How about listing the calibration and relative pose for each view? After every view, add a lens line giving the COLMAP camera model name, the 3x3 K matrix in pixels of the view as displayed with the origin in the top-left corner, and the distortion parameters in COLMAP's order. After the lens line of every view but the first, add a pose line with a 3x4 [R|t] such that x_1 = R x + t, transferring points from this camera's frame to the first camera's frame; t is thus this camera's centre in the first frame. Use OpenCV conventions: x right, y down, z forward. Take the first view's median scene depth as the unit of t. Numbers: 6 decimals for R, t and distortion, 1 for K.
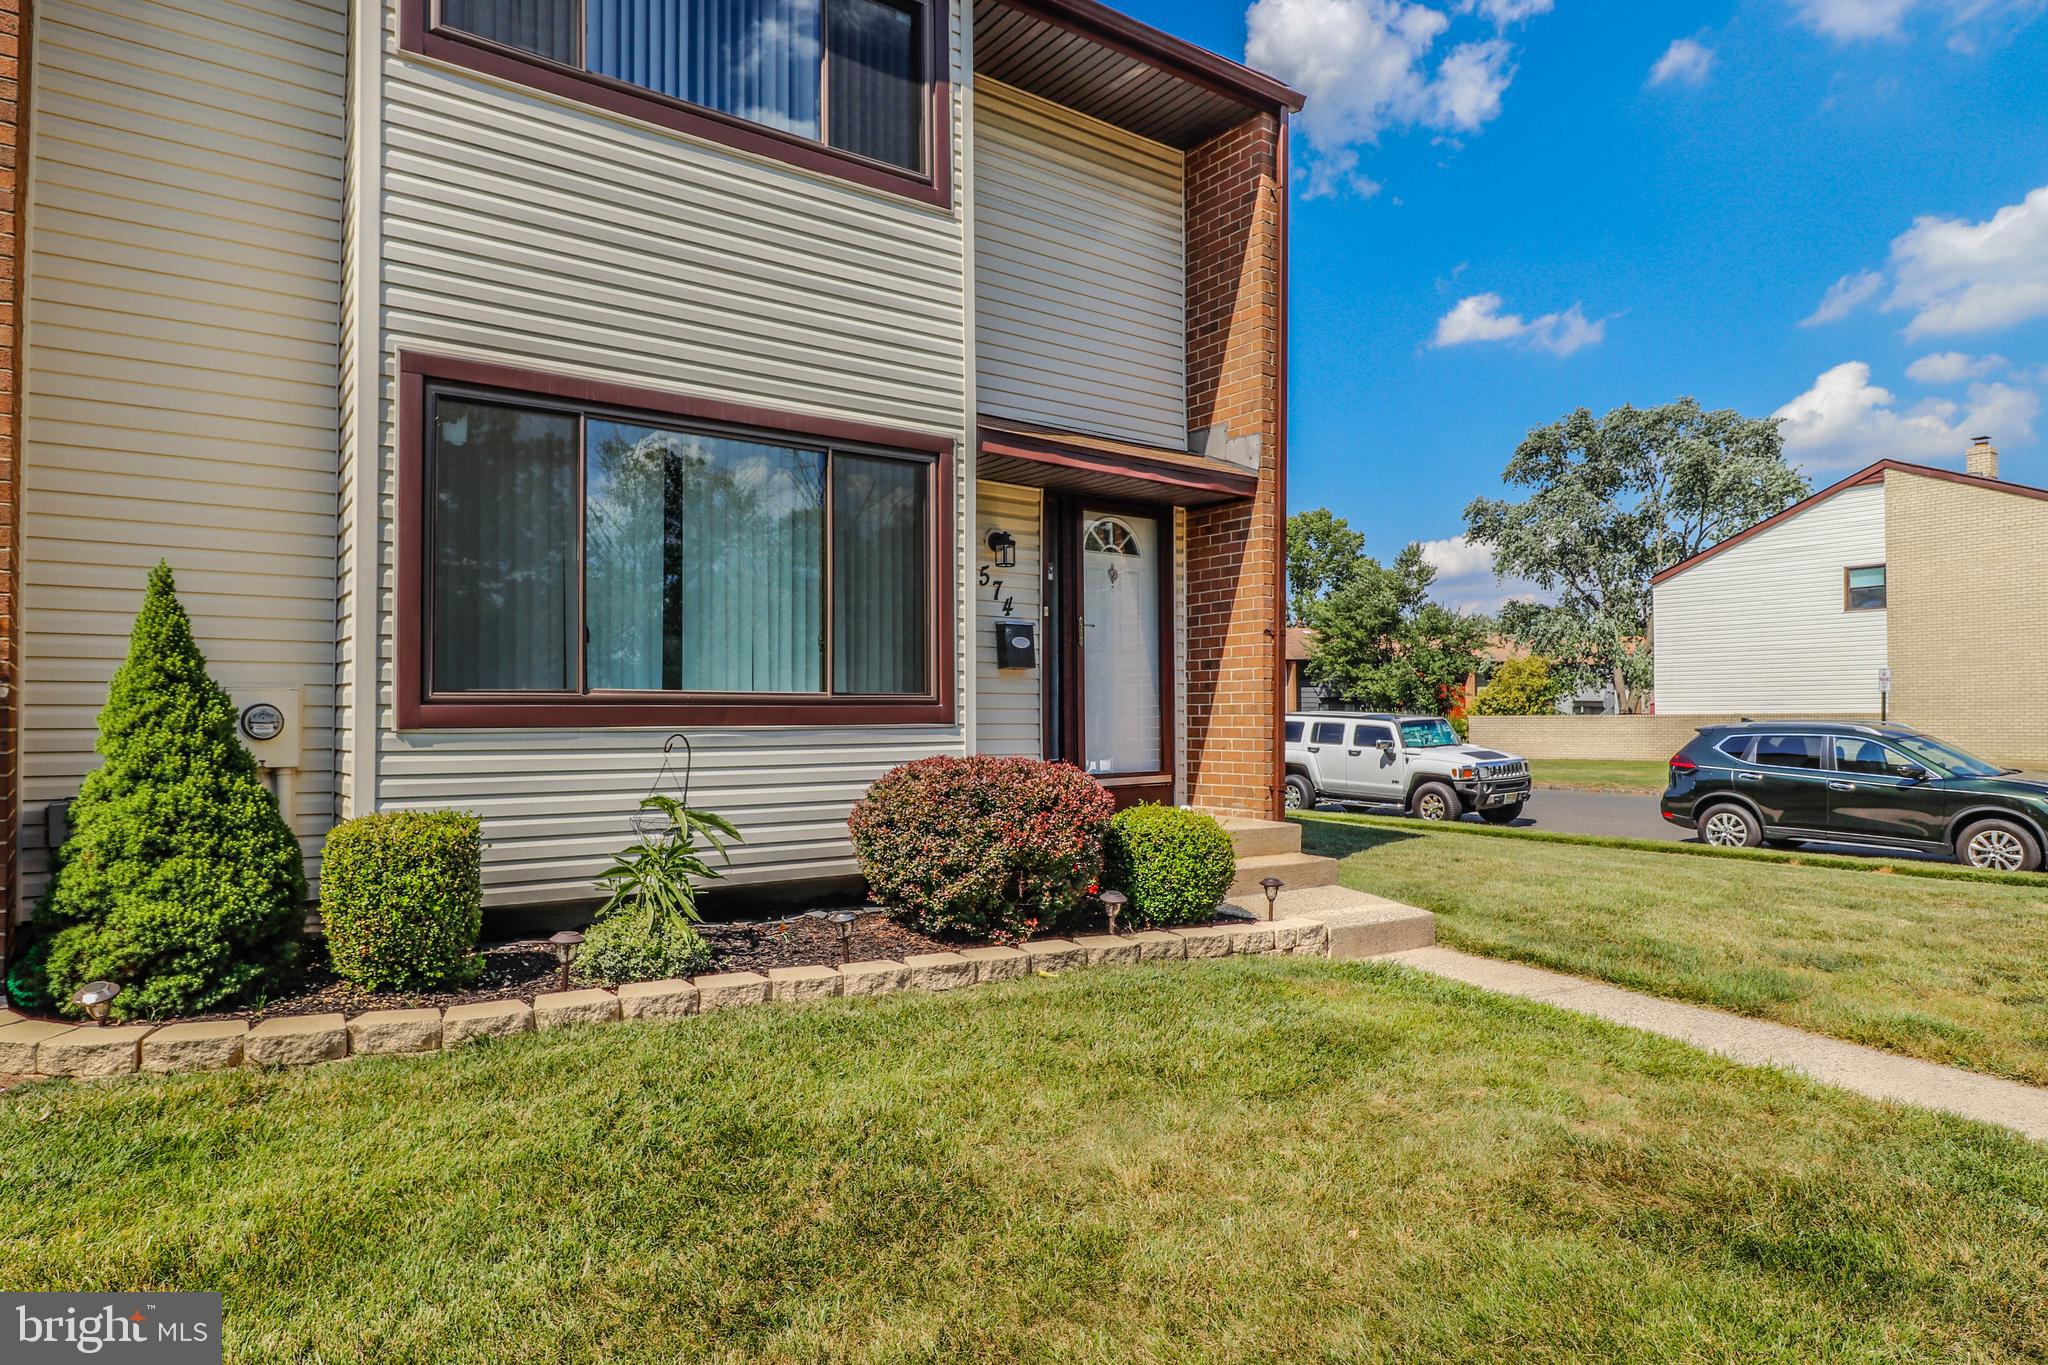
lens RADIAL K [[1134.5, 0, 1040.8], [0, 1134.5, 693.0], [0, 0, 1]] dist [-0.005836, -0.000325]
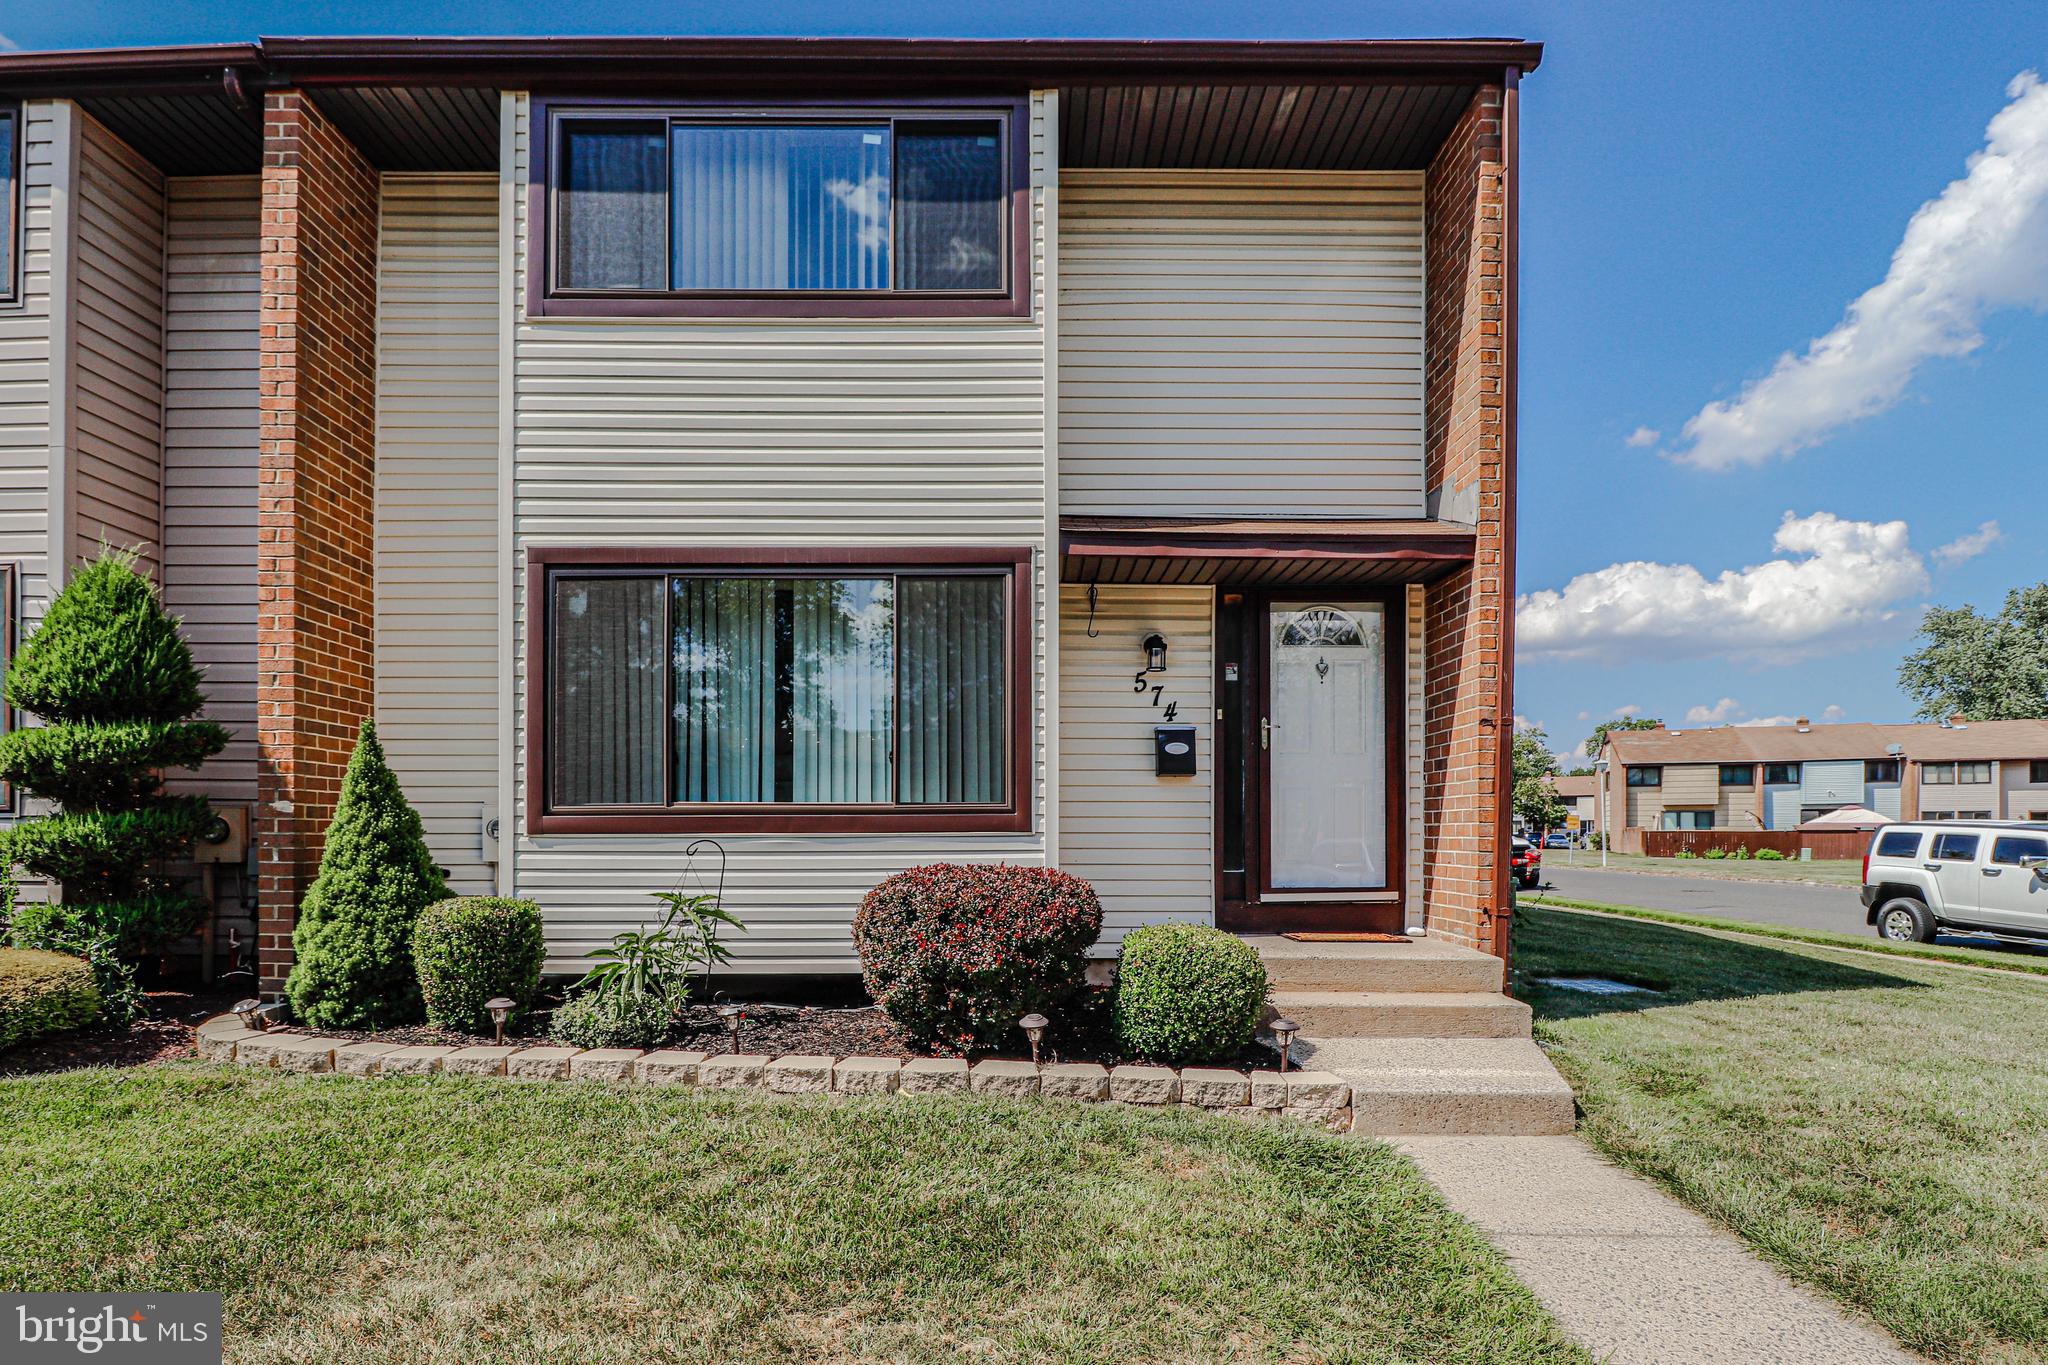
lens RADIAL K [[982.3, 0, 1047.5], [0, 982.3, 830.5], [0, 0, 1]] dist [-0.006516, -0.006189]
pose [[0.823465, 0.002489, -0.567362, 0.455432], [0.011511, 0.999711, 0.021093, 0.008023], [0.567250, -0.023900, 0.823198, 0.310402]]
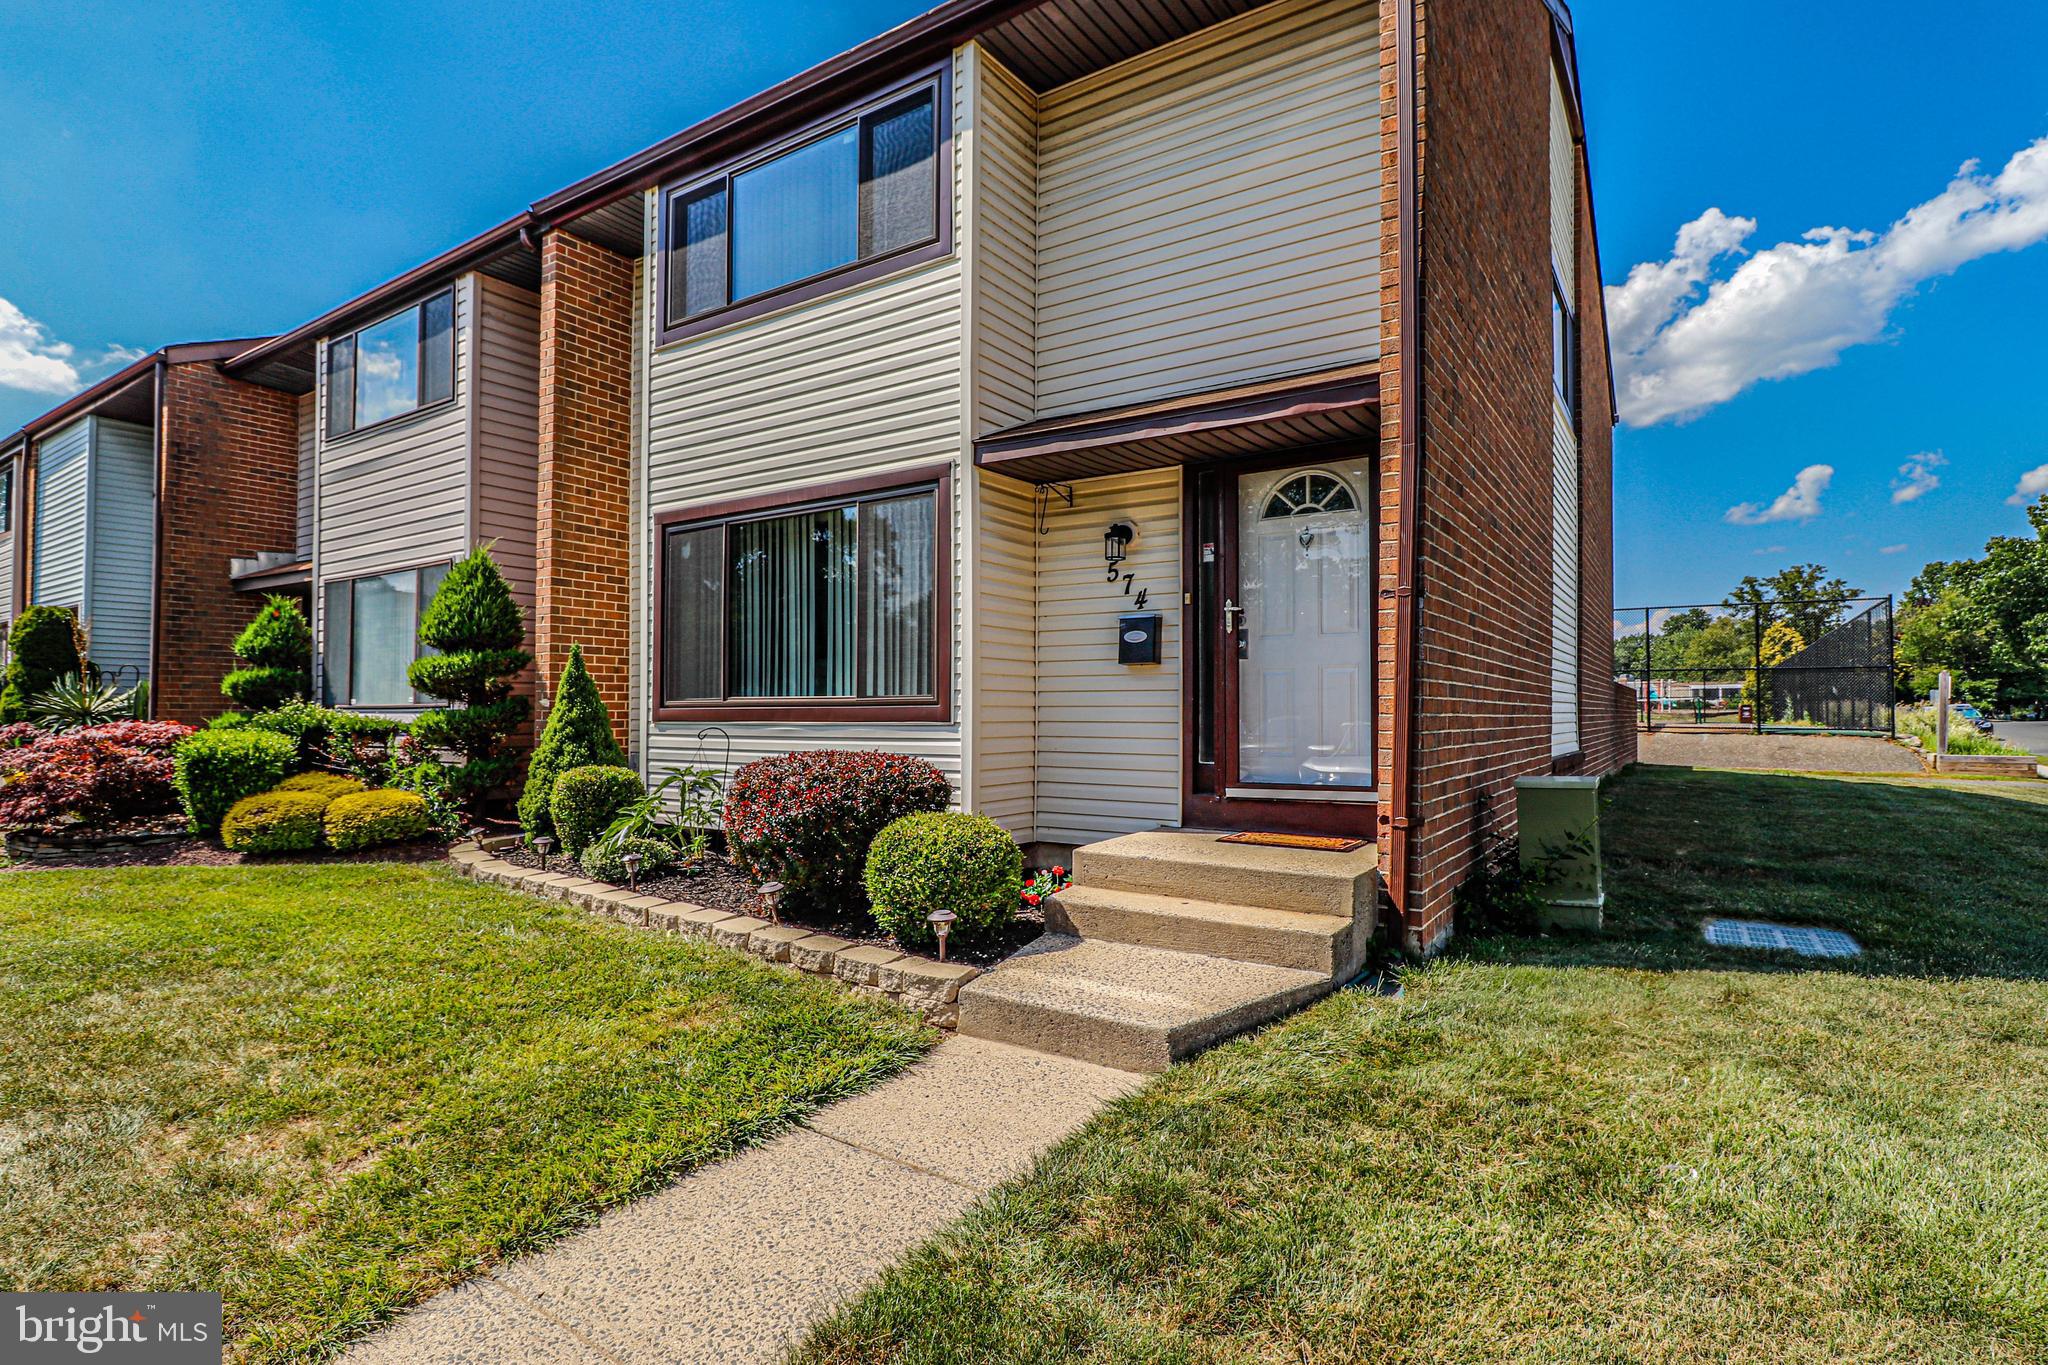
lens RADIAL K [[982.3, 0, 1070.2], [0, 982.3, 687.7], [0, 0, 1]] dist [-0.006516, -0.006189]
pose [[0.381390, -0.017689, -0.924245, 0.896368], [0.023388, 0.999682, -0.009481, 0.005750], [0.924118, -0.018000, 0.381682, 0.791607]]
